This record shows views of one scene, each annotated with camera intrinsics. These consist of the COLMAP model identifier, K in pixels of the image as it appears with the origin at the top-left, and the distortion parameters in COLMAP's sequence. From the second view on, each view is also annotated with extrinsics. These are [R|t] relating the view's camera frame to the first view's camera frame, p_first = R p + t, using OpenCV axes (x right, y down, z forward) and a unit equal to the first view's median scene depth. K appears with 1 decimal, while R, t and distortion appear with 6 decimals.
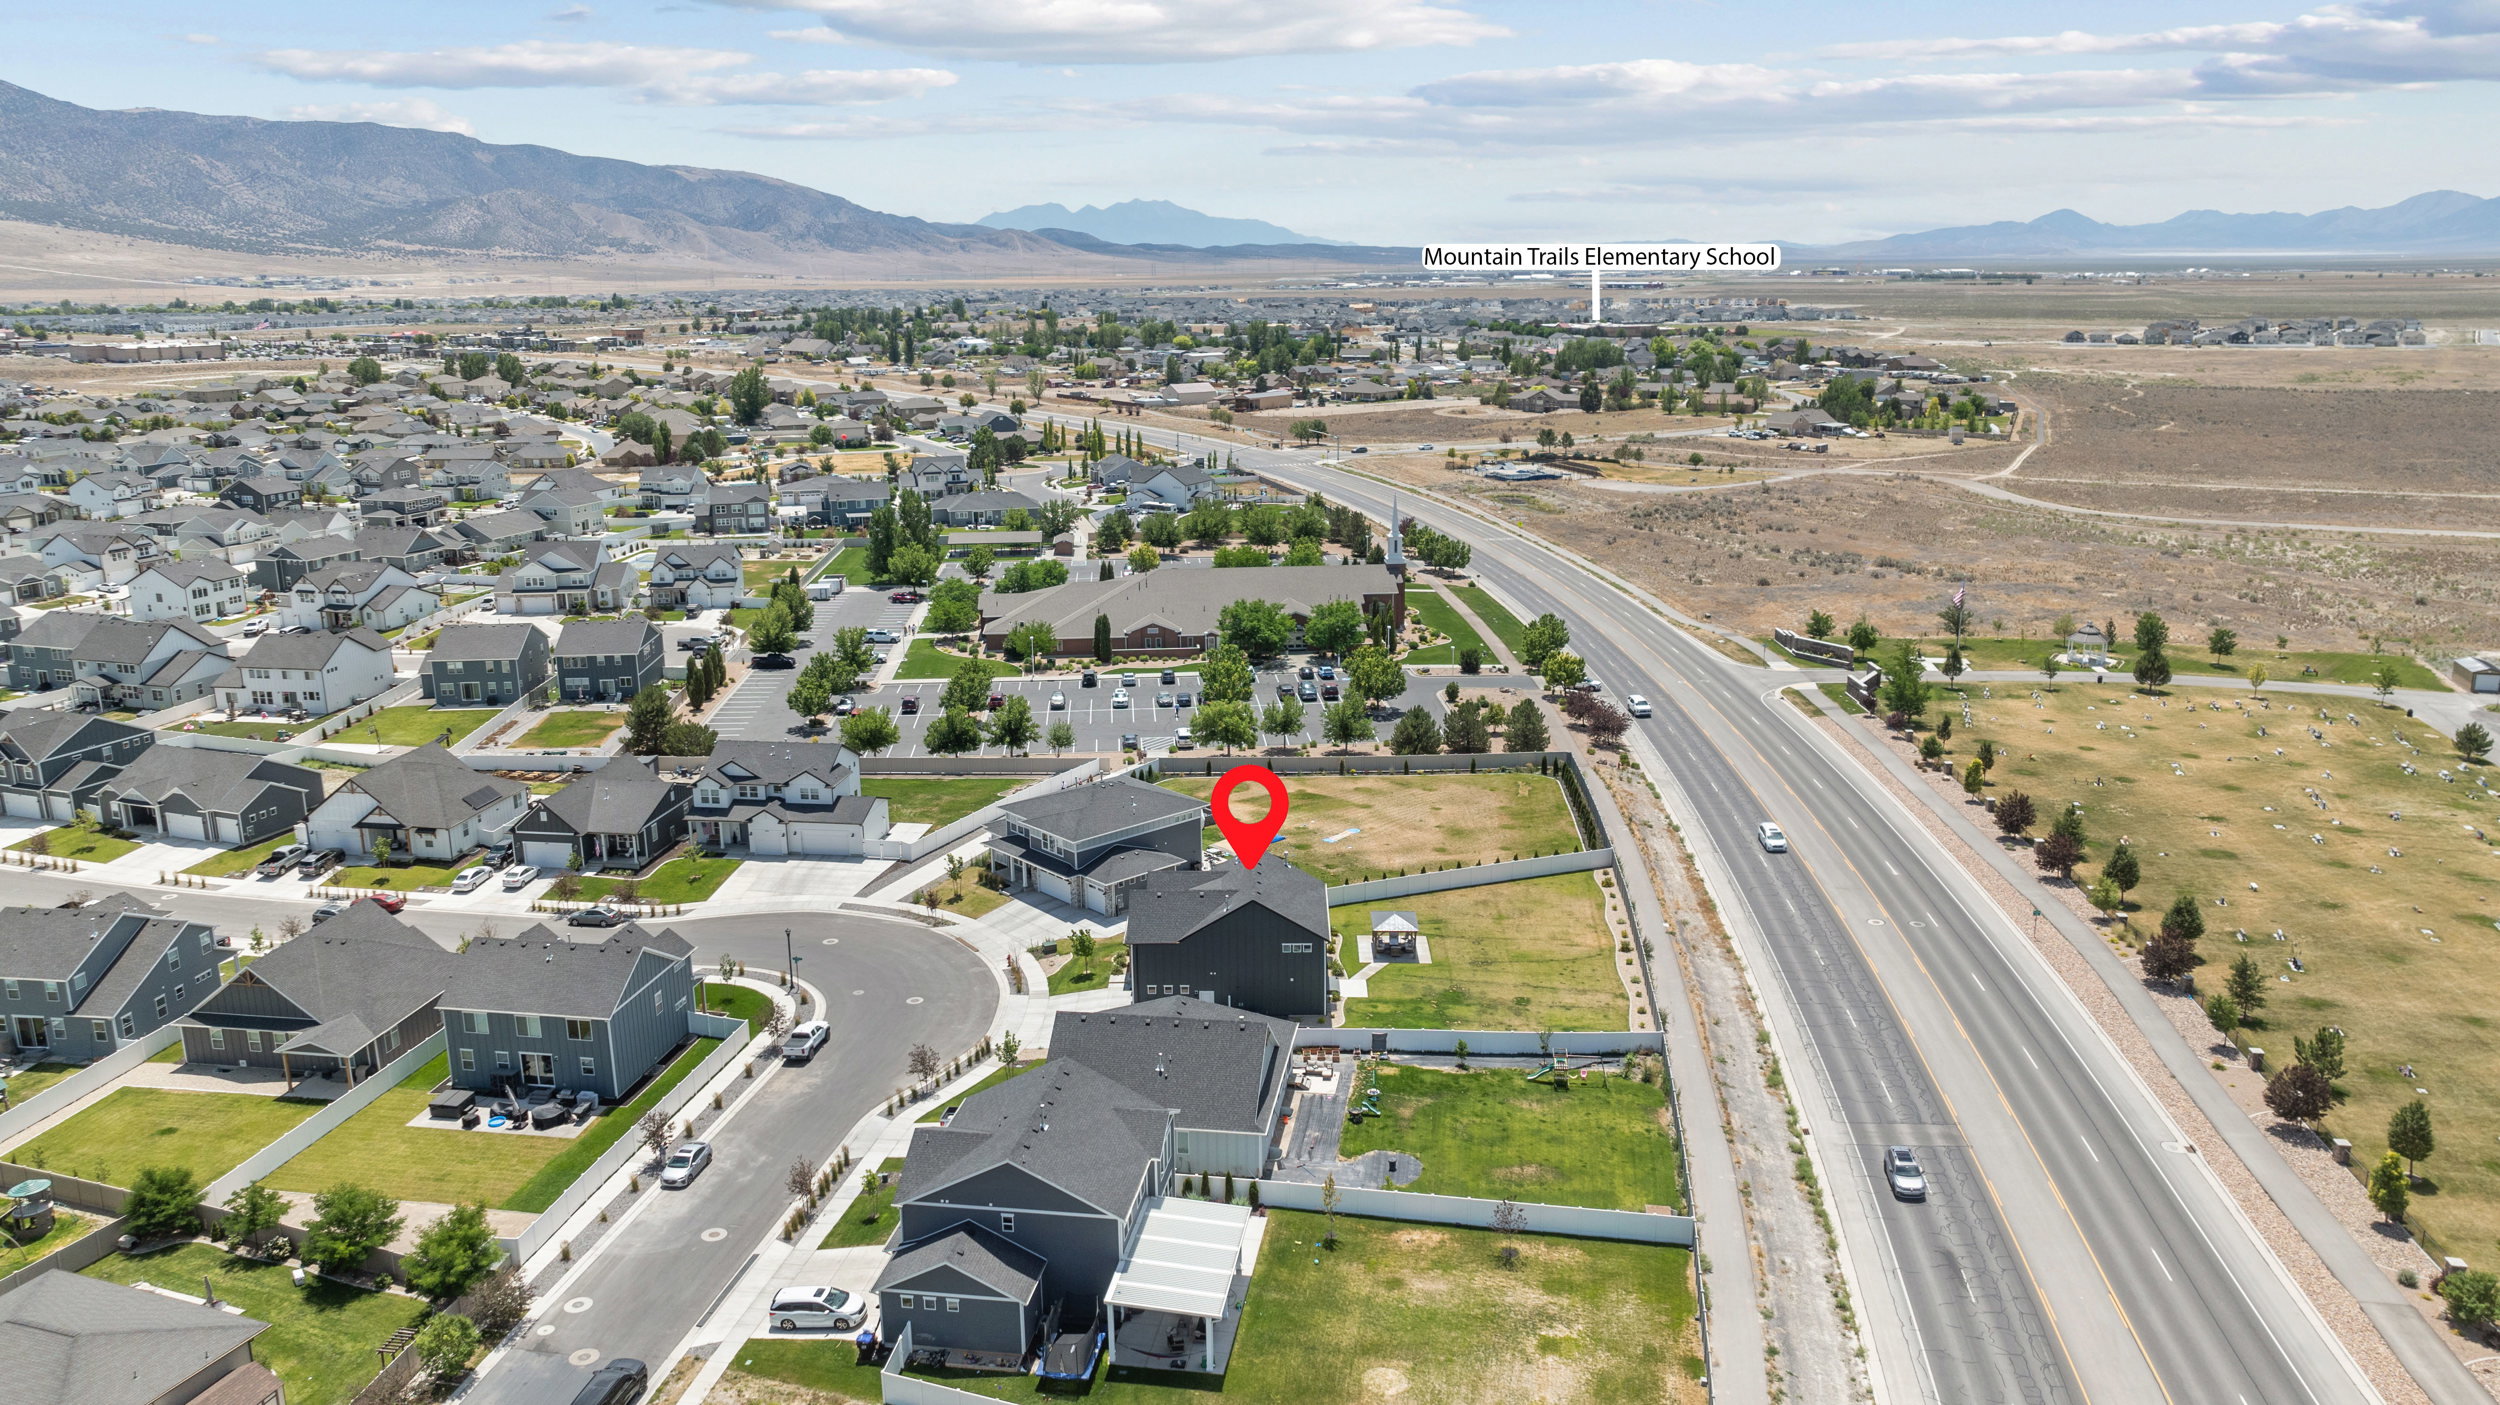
lens RADIAL K [[1751.0, 0, 1254.5], [0, 1751.0, 707.2], [0, 0, 1]] dist [-0.018524, 0.003720]
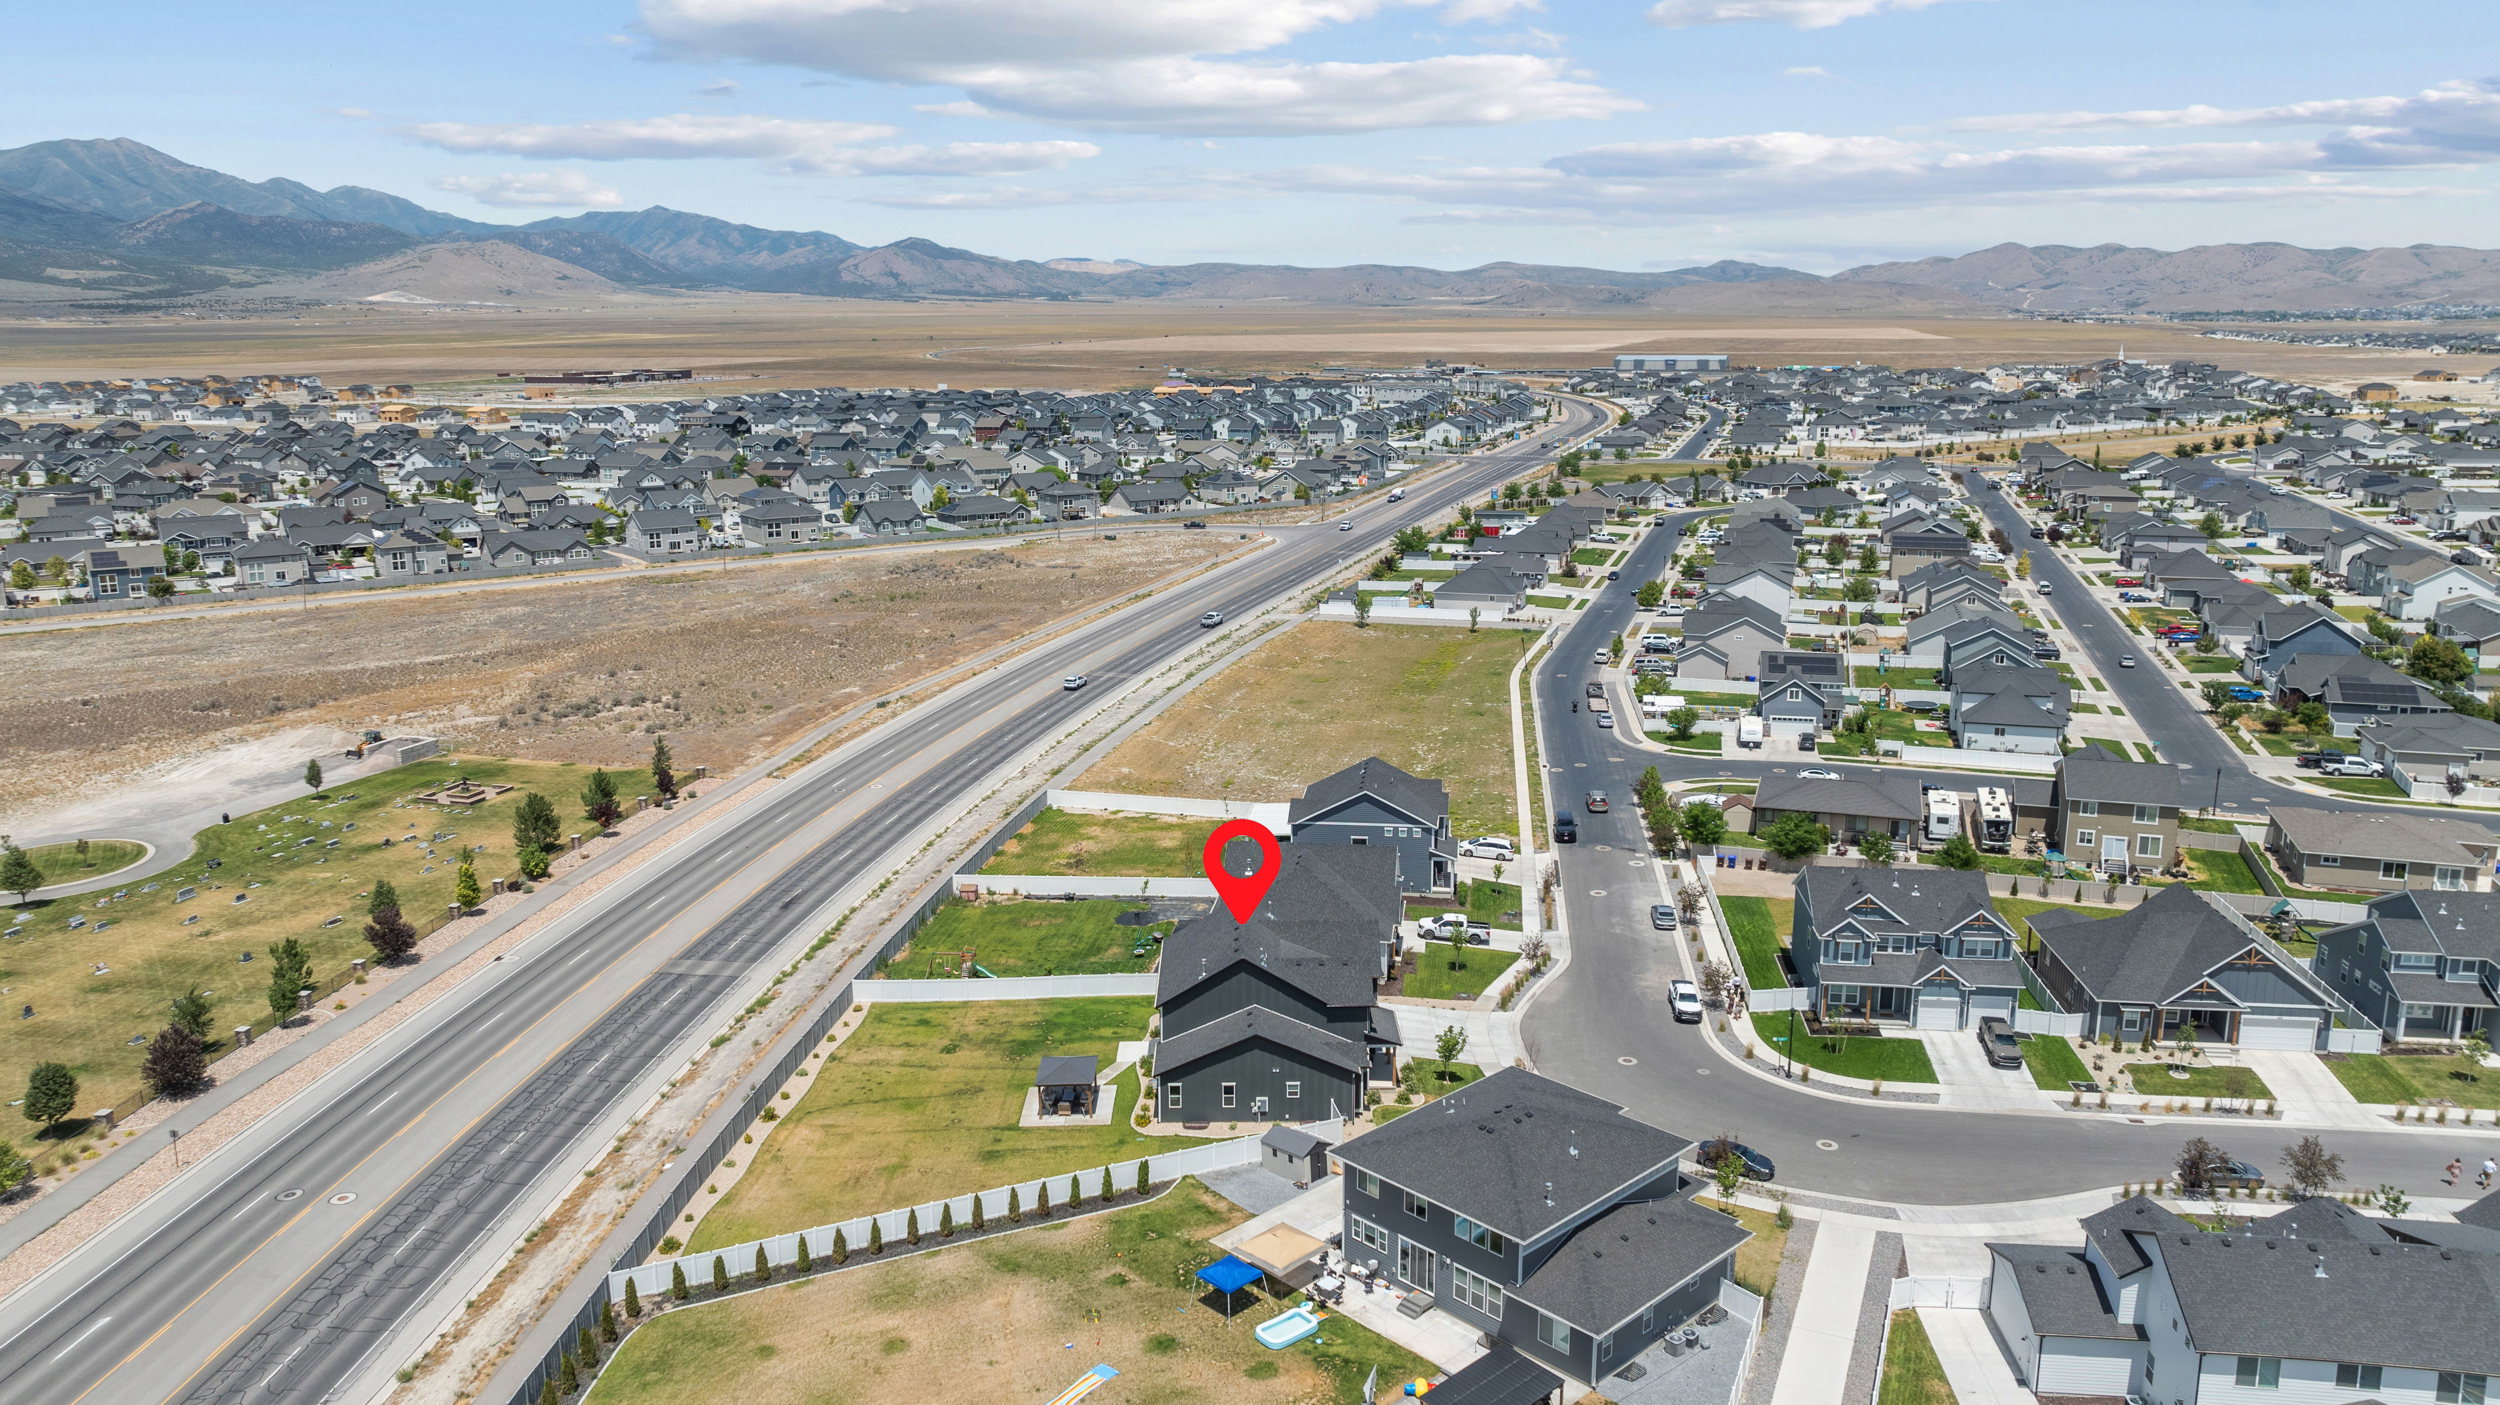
lens RADIAL K [[1751.0, 0, 1254.5], [0, 1751.0, 707.2], [0, 0, 1]] dist [-0.018524, 0.003720]
pose [[-0.999620, 0.020338, -0.018607, 0.005969], [0.009739, 0.892039, 0.451853, -0.329652], [0.025788, 0.451500, -0.891898, 1.424621]]
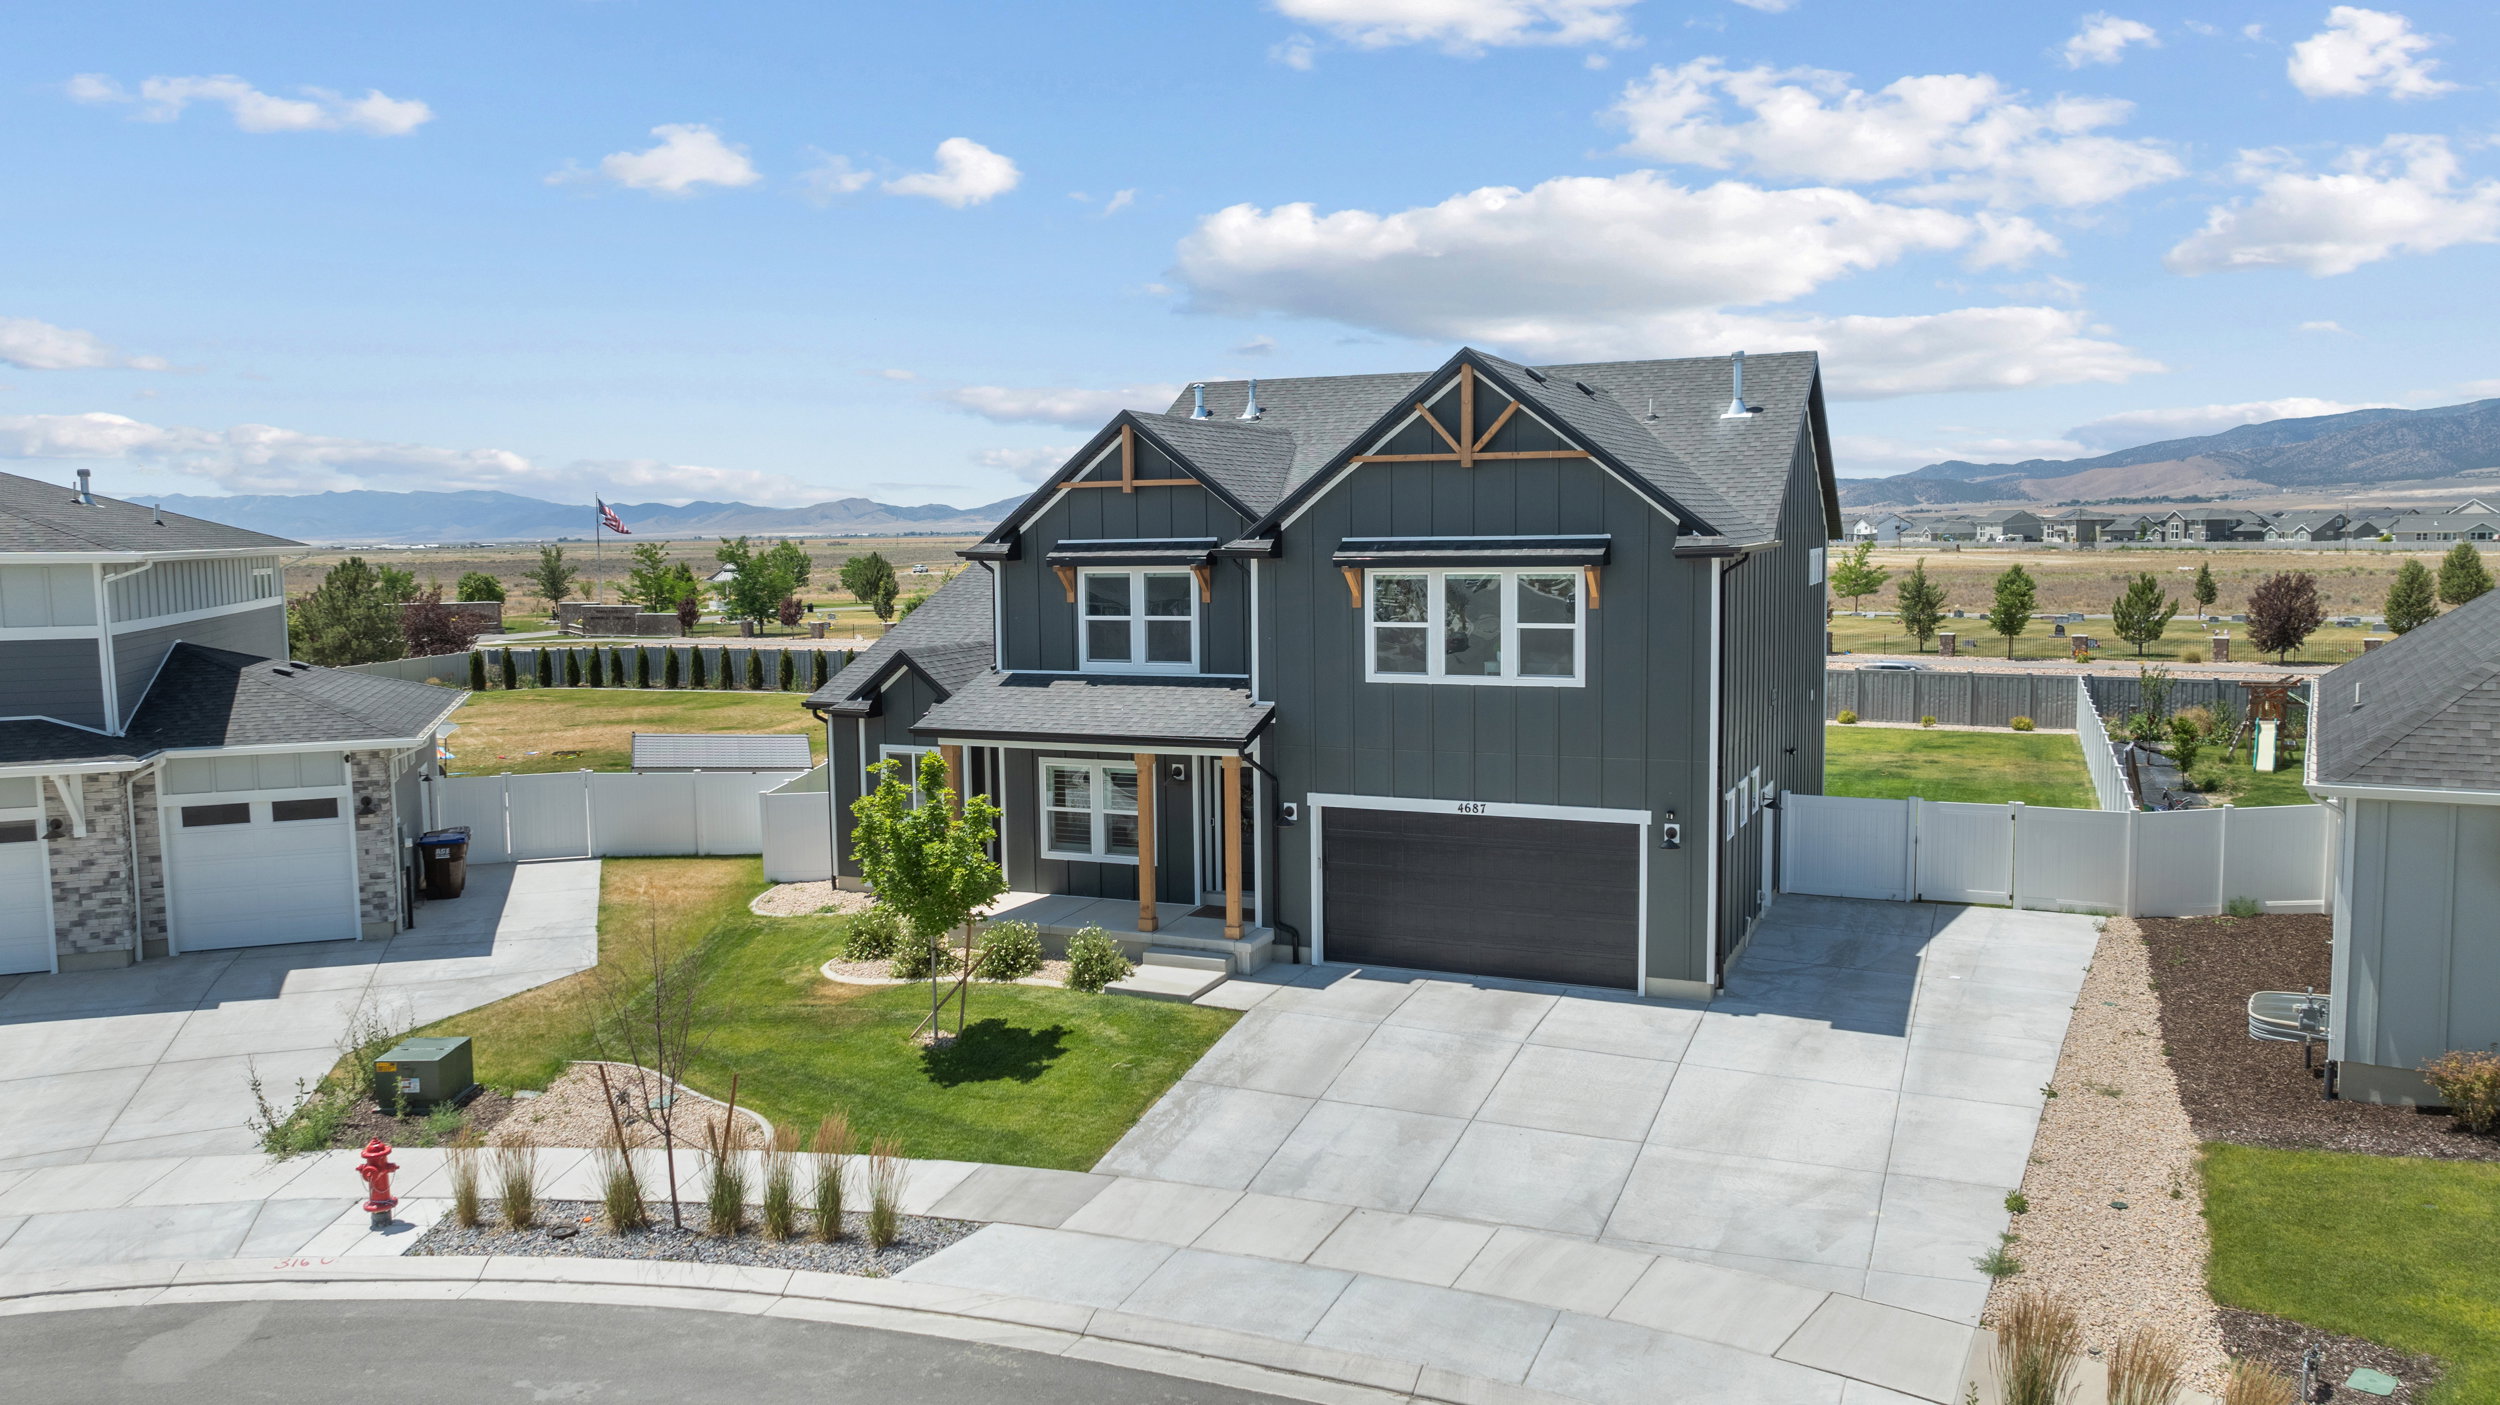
lens RADIAL K [[1726.9, 0, 1254.8], [0, 1726.9, 680.3], [0, 0, 1]] dist [-0.020132, 0.007721]
pose [[0.379014, -0.071212, 0.922647, -0.201911], [0.237658, 0.971084, -0.022677, 0.110698], [-0.894353, 0.227870, 0.384978, 0.775343]]
